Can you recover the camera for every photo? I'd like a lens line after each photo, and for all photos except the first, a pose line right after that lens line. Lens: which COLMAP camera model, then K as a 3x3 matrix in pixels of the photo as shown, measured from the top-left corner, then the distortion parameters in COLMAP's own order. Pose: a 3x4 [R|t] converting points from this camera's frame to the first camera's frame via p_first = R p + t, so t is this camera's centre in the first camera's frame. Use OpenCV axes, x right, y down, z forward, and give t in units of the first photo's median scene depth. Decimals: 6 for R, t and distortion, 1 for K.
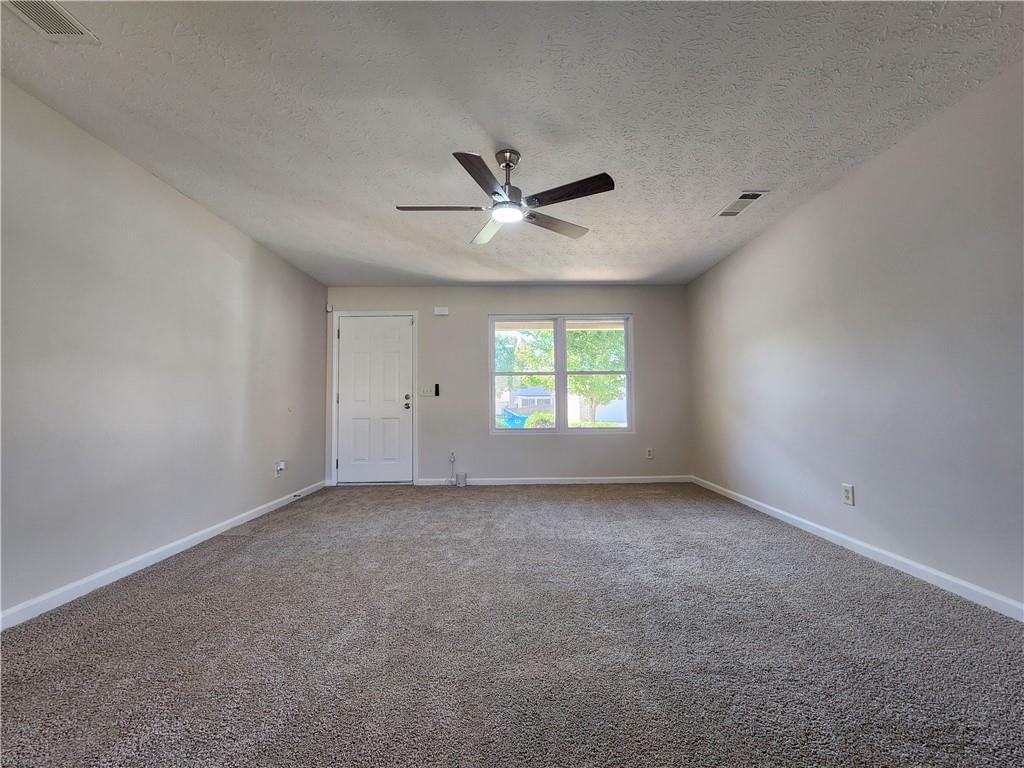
lens RADIAL K [[422.3, 0, 509.5], [0, 422.3, 383.1], [0, 0, 1]] dist [0.001238, 0.001562]
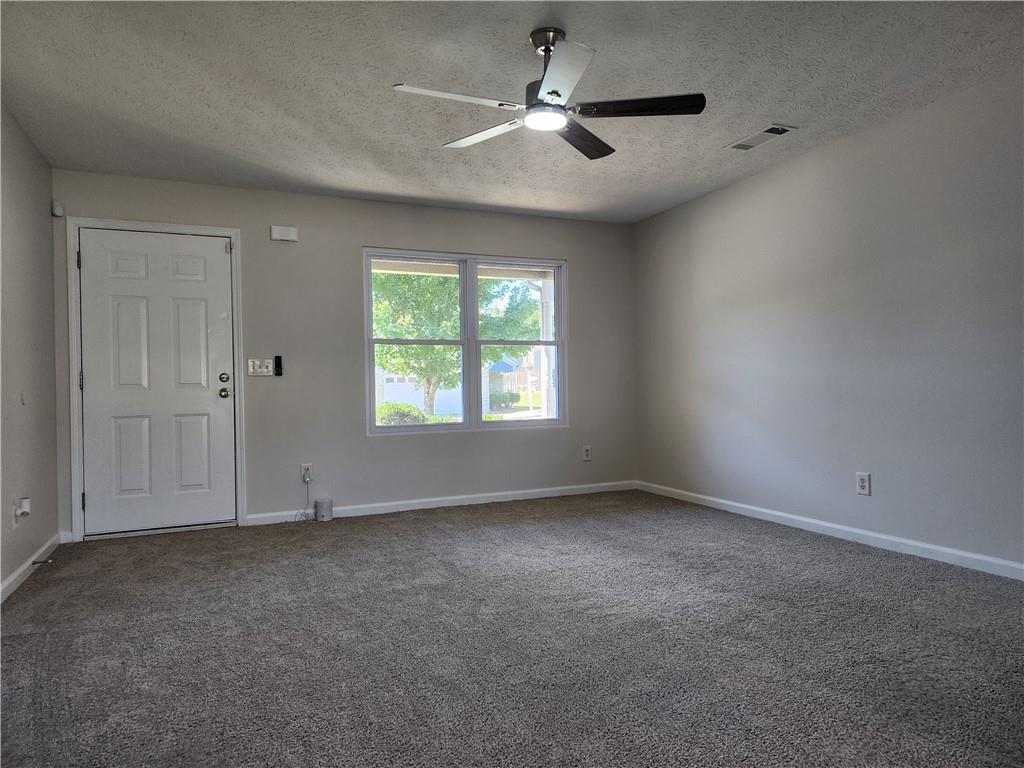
lens RADIAL K [[684.5, 0, 511.8], [0, 684.5, 384.7], [0, 0, 1]] dist [0.063214, -0.021823]
pose [[0.920823, -0.006540, 0.389926, -0.290750], [-0.010346, 0.999098, 0.041189, -0.000689], [-0.389844, -0.041962, 0.919924, -0.039294]]
